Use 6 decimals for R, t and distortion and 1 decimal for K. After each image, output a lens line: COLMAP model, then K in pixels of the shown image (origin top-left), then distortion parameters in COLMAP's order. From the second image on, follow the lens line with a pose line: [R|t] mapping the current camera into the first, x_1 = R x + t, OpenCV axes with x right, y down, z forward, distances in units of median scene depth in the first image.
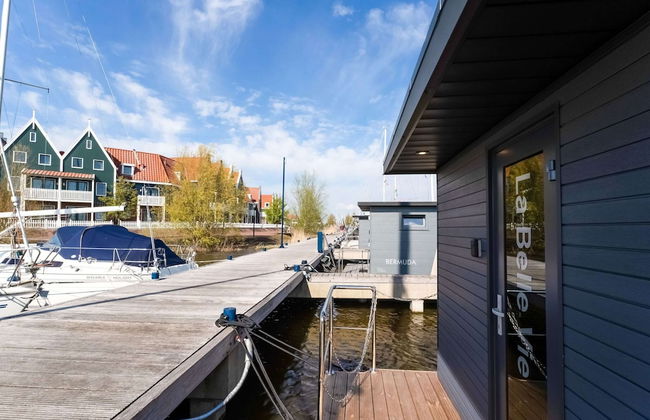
lens RADIAL K [[306.5, 0, 327.8], [0, 306.5, 241.1], [0, 0, 1]] dist [0.015930, 0.002013]
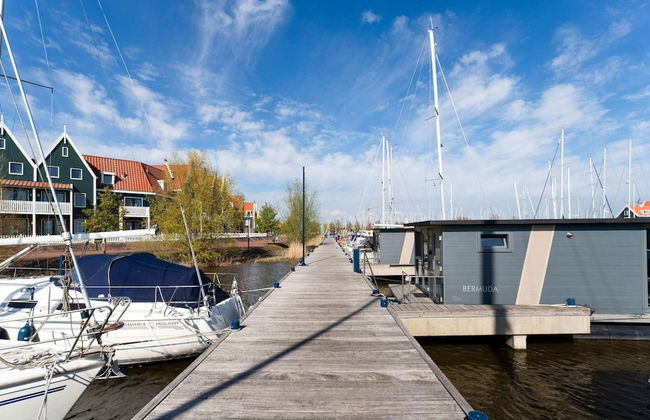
lens RADIAL K [[316.7, 0, 323.6], [0, 316.7, 224.4], [0, 0, 1]] dist [-0.008227, 0.001732]
pose [[0.996711, -0.014091, 0.079800, -0.175567], [0.019658, 0.997394, -0.069412, -0.037499], [-0.078614, 0.070752, 0.994391, 0.076540]]
